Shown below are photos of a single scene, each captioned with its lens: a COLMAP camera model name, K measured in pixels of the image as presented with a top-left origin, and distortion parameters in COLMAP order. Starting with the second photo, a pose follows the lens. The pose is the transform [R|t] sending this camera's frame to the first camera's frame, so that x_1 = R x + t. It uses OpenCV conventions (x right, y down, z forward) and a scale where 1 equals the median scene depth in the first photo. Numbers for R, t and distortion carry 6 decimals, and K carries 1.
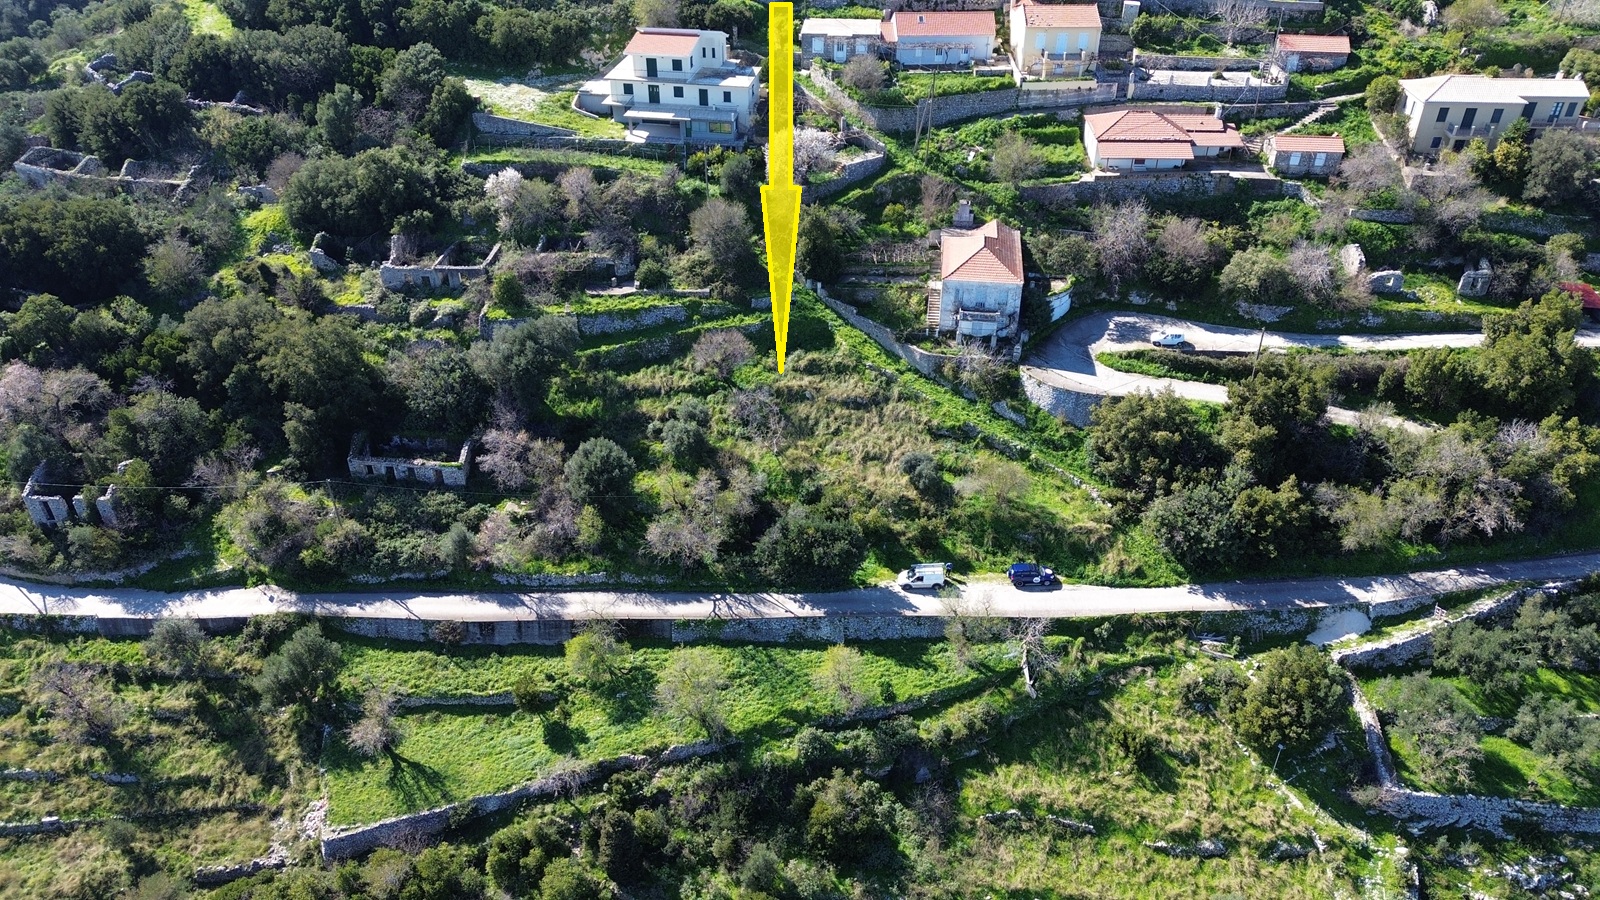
lens RADIAL K [[1132.4, 0, 800.0], [0, 1132.4, 450.0], [0, 0, 1]] dist [0.067313, -0.057159]
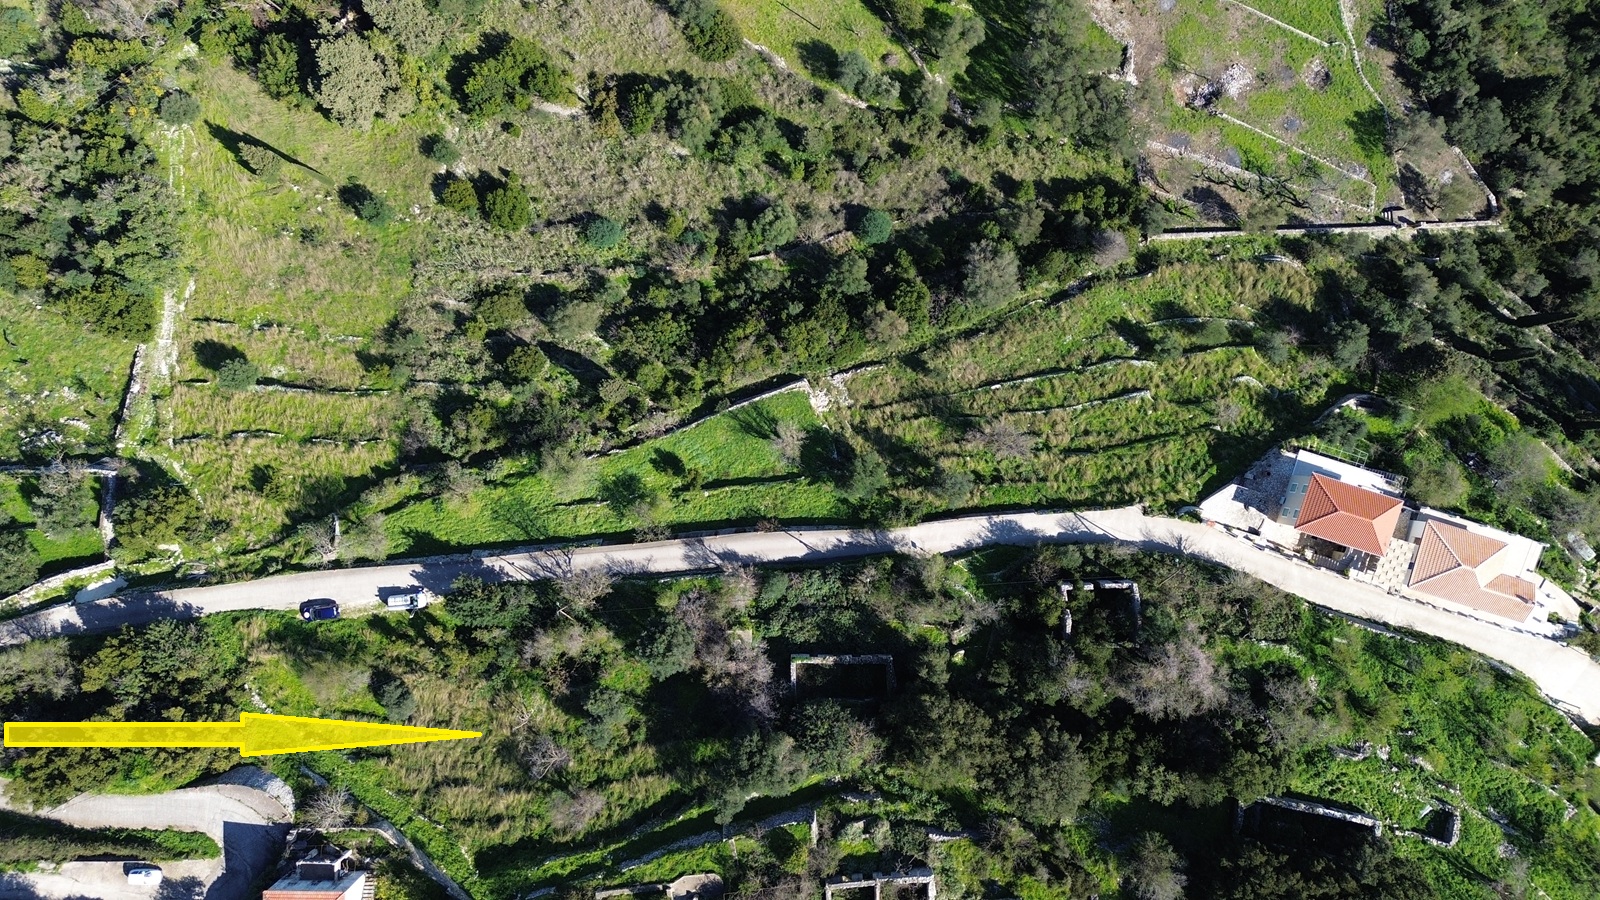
lens RADIAL K [[1132.4, 0, 800.0], [0, 1132.4, 450.0], [0, 0, 1]] dist [0.067313, -0.057159]
pose [[-0.992345, 0.122718, 0.013876, -0.356610], [-0.057489, -0.558448, 0.827545, -0.847559], [0.109303, 0.820412, 0.561227, 0.173962]]
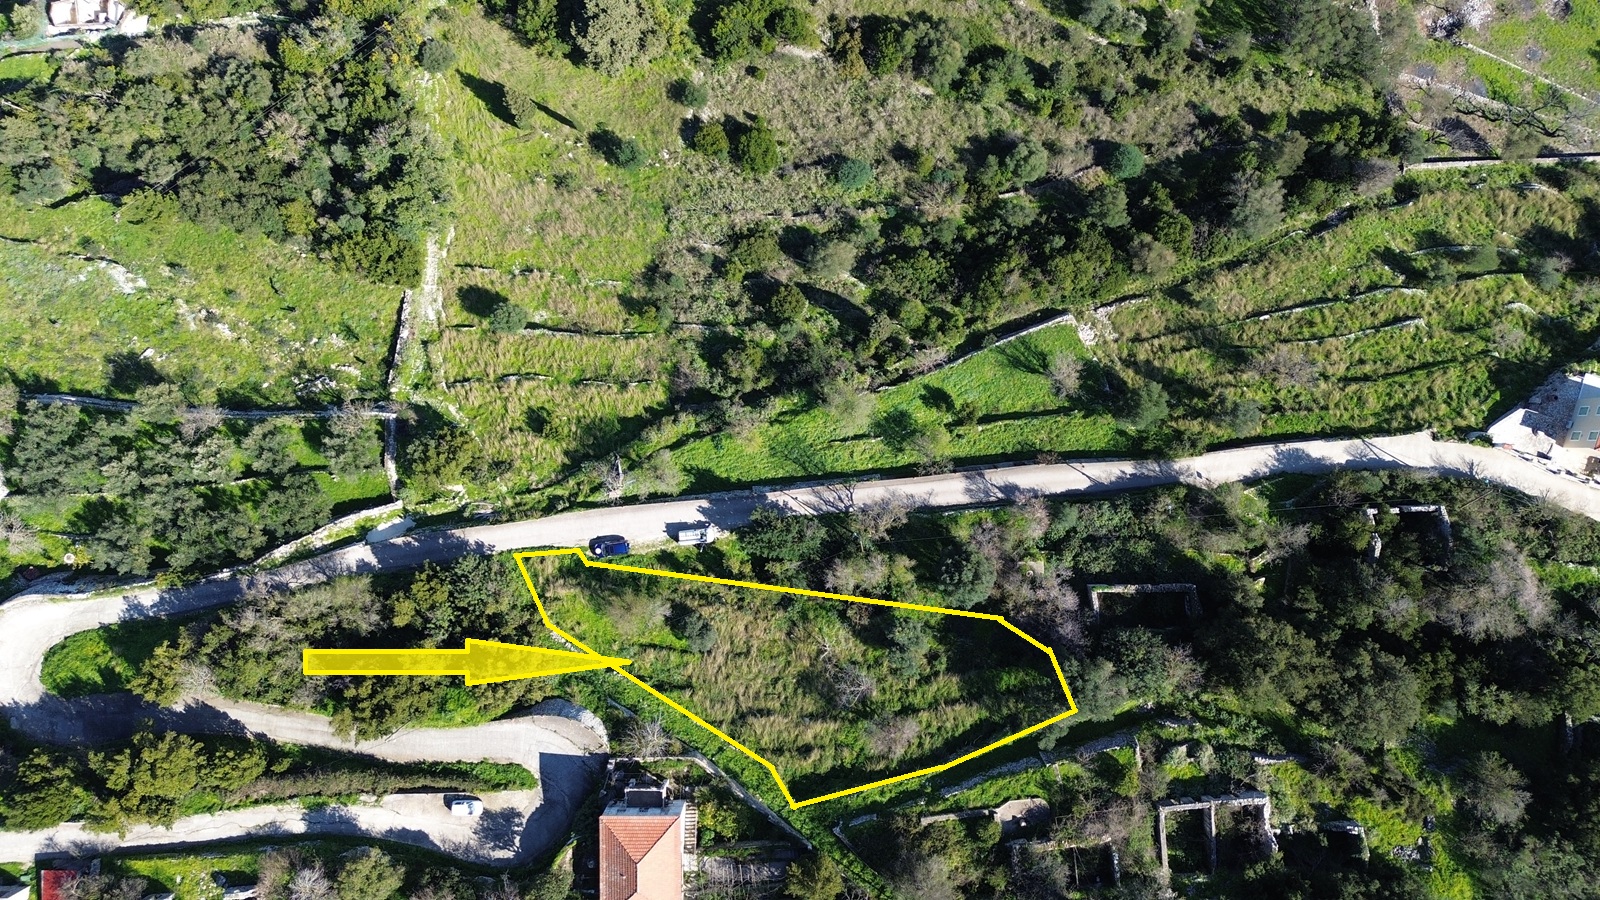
lens RADIAL K [[1132.4, 0, 800.0], [0, 1132.4, 450.0], [0, 0, 1]] dist [0.067313, -0.057159]
pose [[-0.990268, 0.138148, 0.016846, -0.043720], [-0.063074, -0.553402, 0.830523, -0.868812], [0.124058, 0.821378, 0.556730, 0.207122]]
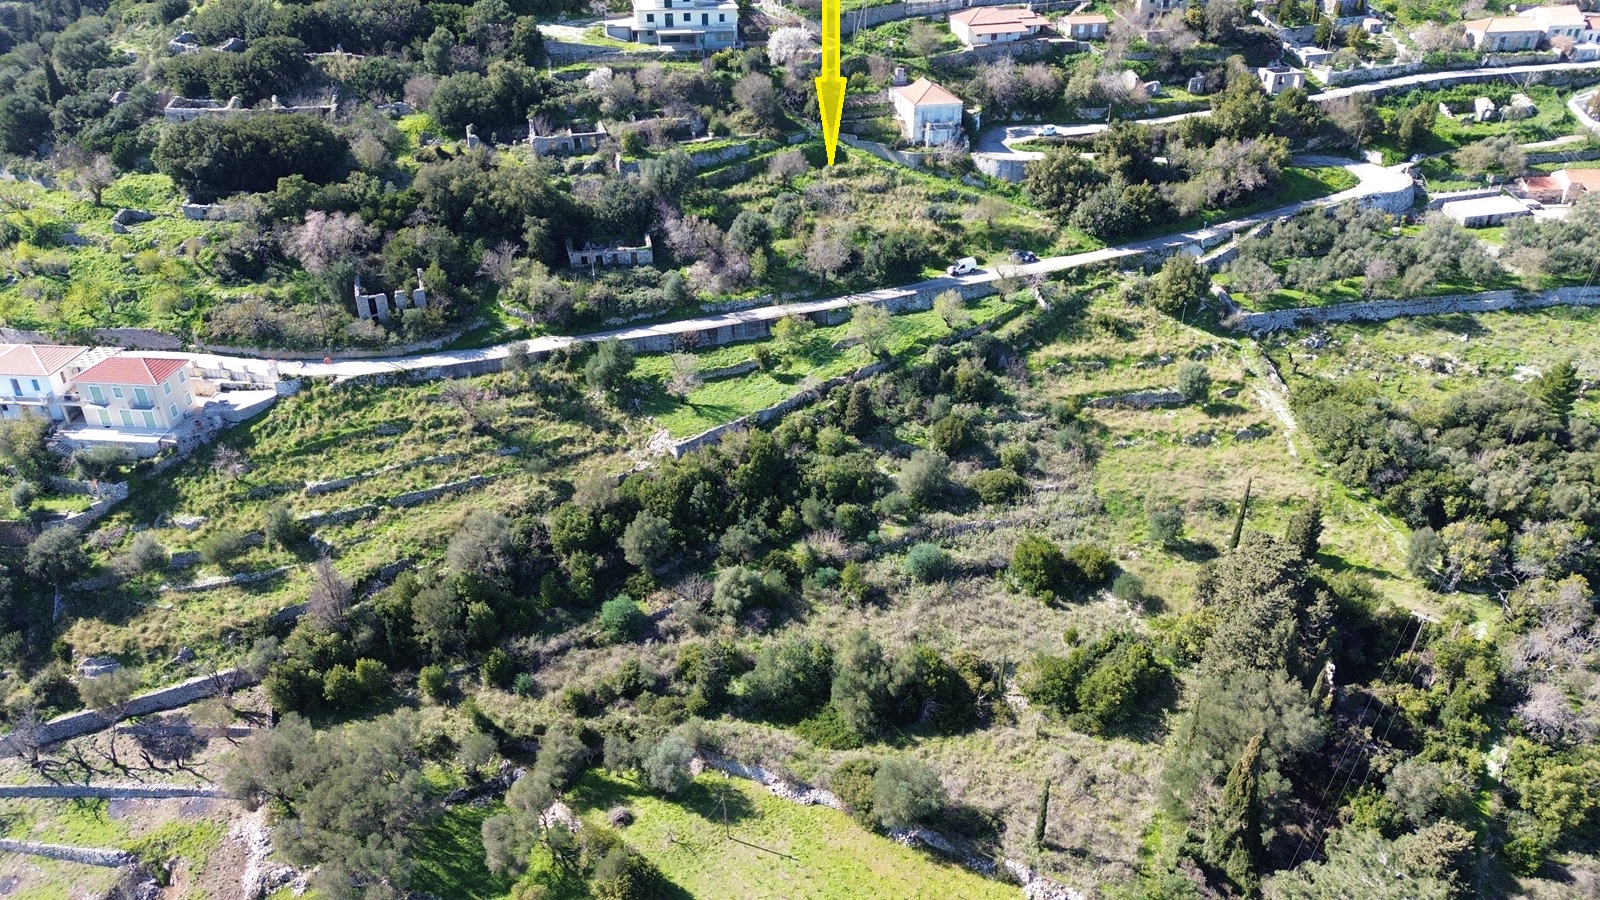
lens RADIAL K [[1132.4, 0, 800.0], [0, 1132.4, 450.0], [0, 0, 1]] dist [0.067313, -0.057159]
pose [[0.941599, -0.167428, 0.292162, -0.601086], [0.185540, 0.982006, -0.035215, 0.366280], [-0.281009, 0.087366, 0.955720, -0.443366]]
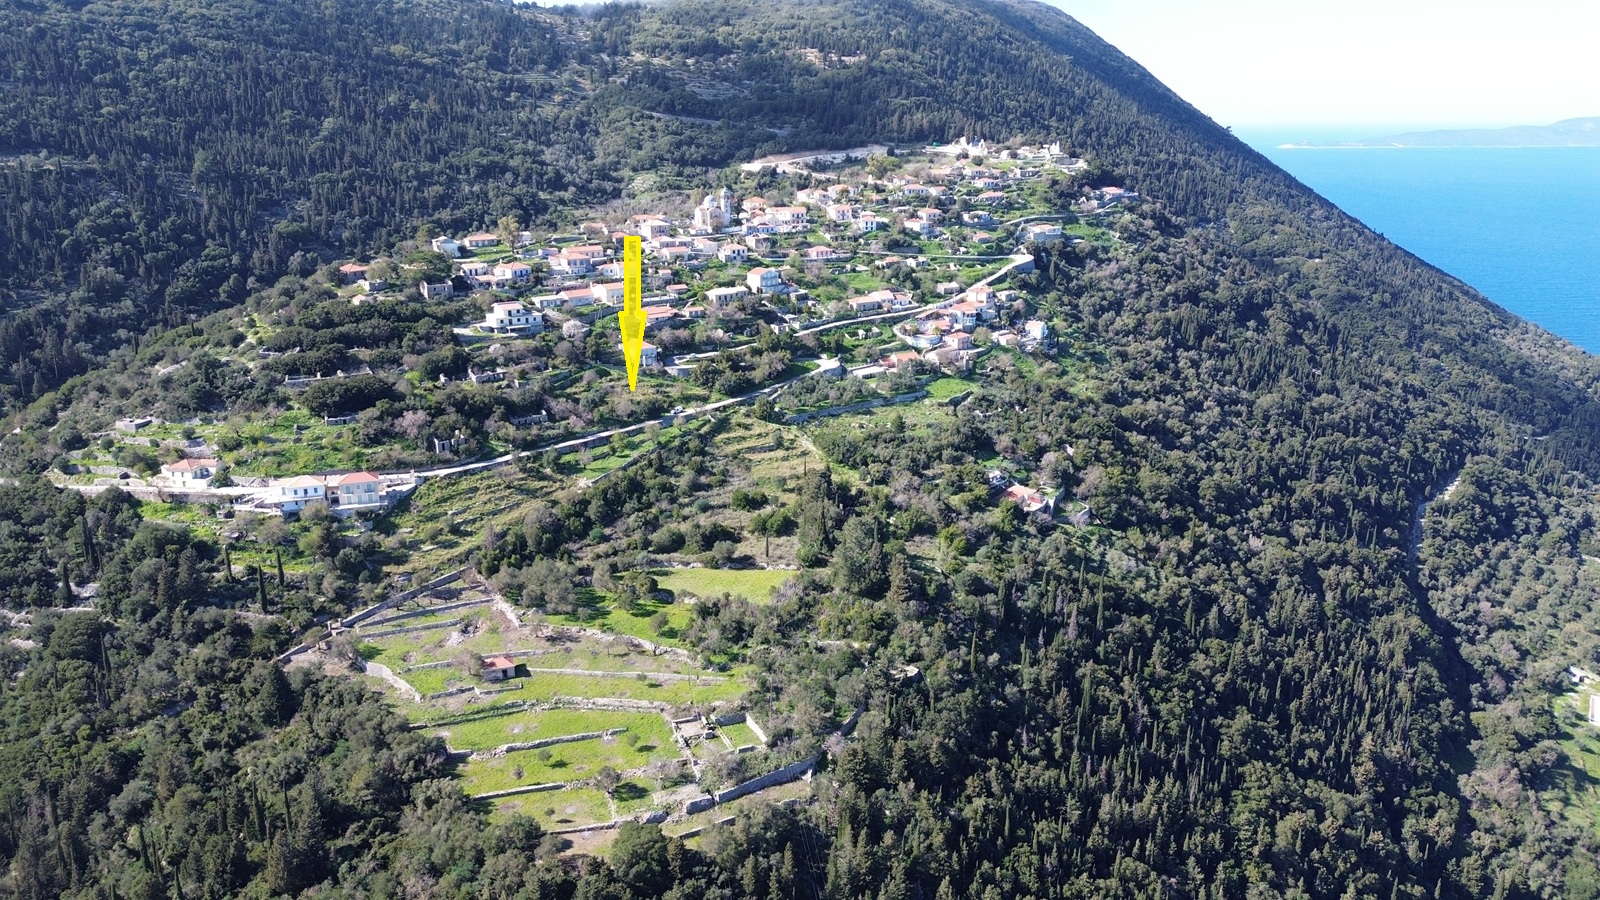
lens RADIAL K [[1125.3, 0, 818.5], [0, 1125.3, 449.7], [0, 0, 1]] dist [0.121712, -0.057308]
pose [[0.709125, -0.200896, 0.675857, -2.056681], [0.387830, 0.911652, -0.135936, 0.894618], [-0.588837, 0.358513, 0.724389, -1.902652]]
